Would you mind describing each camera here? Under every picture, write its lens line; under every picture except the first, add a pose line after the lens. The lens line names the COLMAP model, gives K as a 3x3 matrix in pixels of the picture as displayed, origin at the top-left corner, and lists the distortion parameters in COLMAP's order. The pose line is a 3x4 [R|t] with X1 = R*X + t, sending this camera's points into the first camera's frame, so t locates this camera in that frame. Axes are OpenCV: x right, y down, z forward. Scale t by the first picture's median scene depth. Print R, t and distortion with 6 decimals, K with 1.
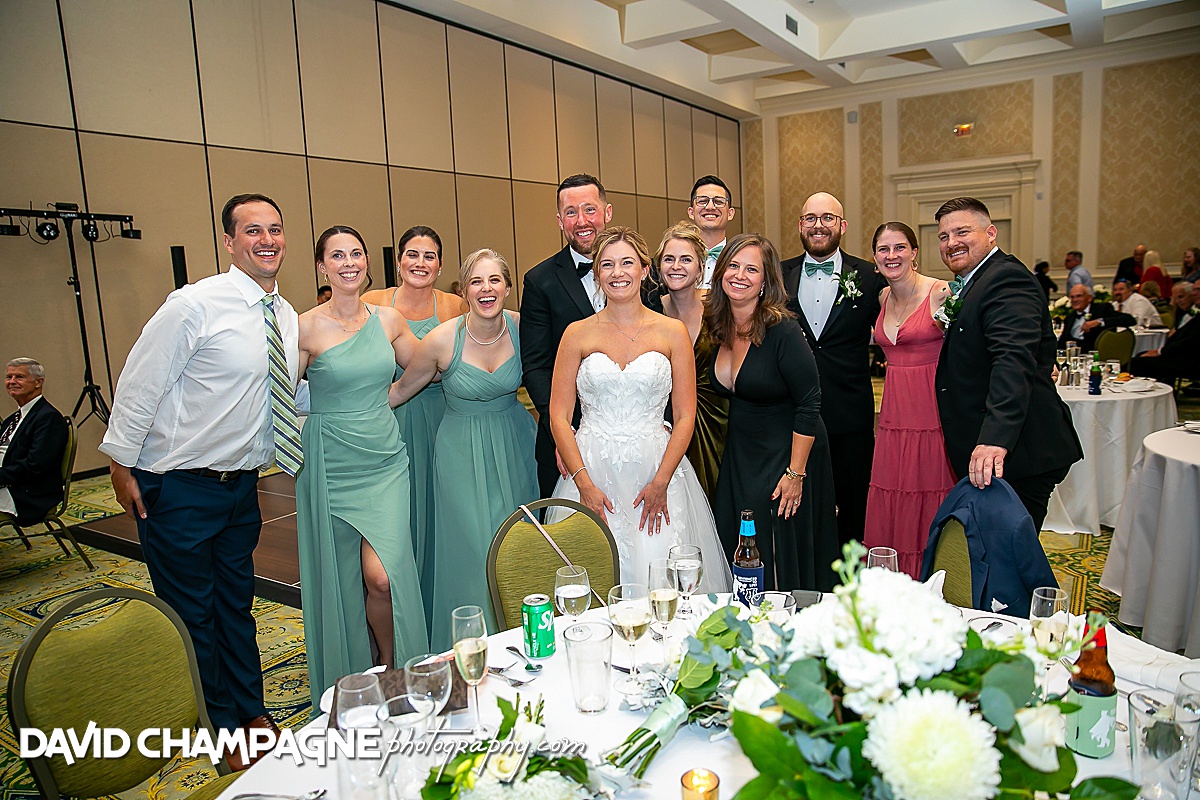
lens RADIAL K [[818.0, 0, 600.0], [0, 818.0, 400.0], [0, 0, 1]] dist [-0.060842, 0.064263]
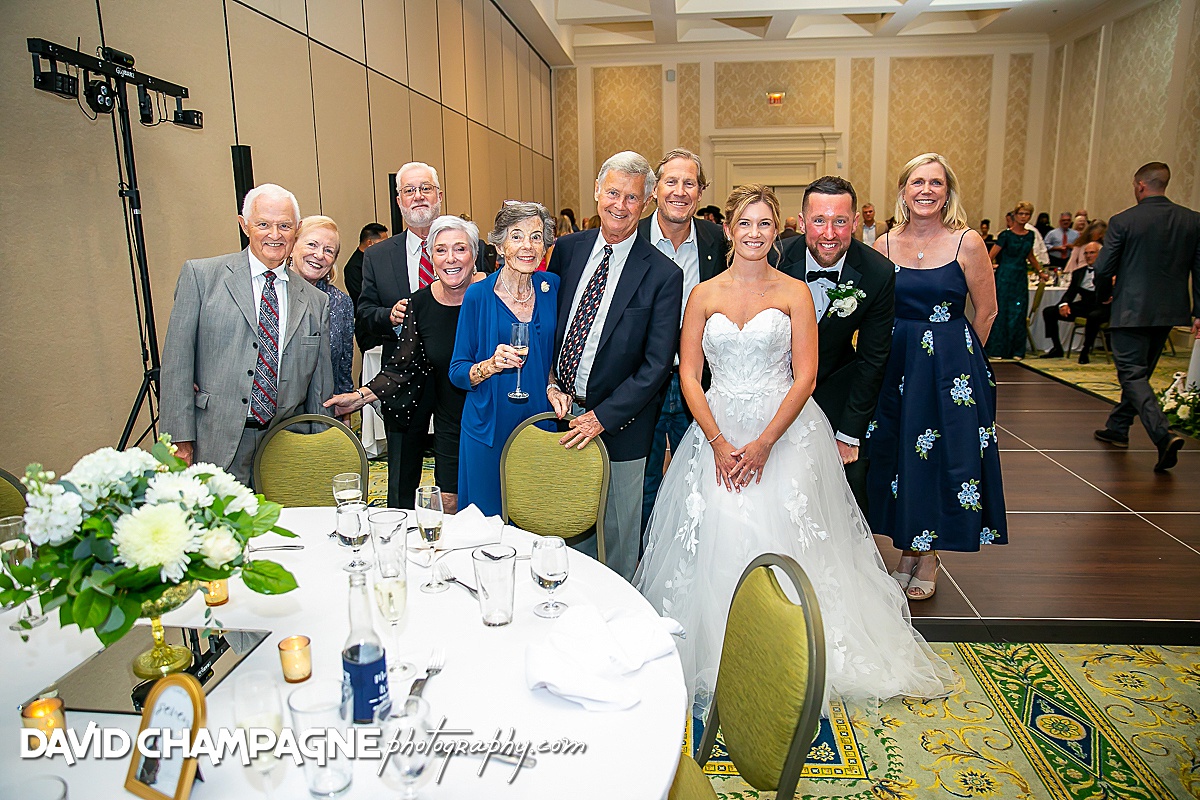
lens RADIAL K [[820.7, 0, 600.0], [0, 820.7, 400.0], [0, 0, 1]] dist [-0.101374, 0.080442]
pose [[0.898516, -0.062157, 0.434517, -0.248206], [0.043345, 0.997649, 0.053082, -0.005320], [-0.436795, -0.028861, 0.899098, 0.136391]]
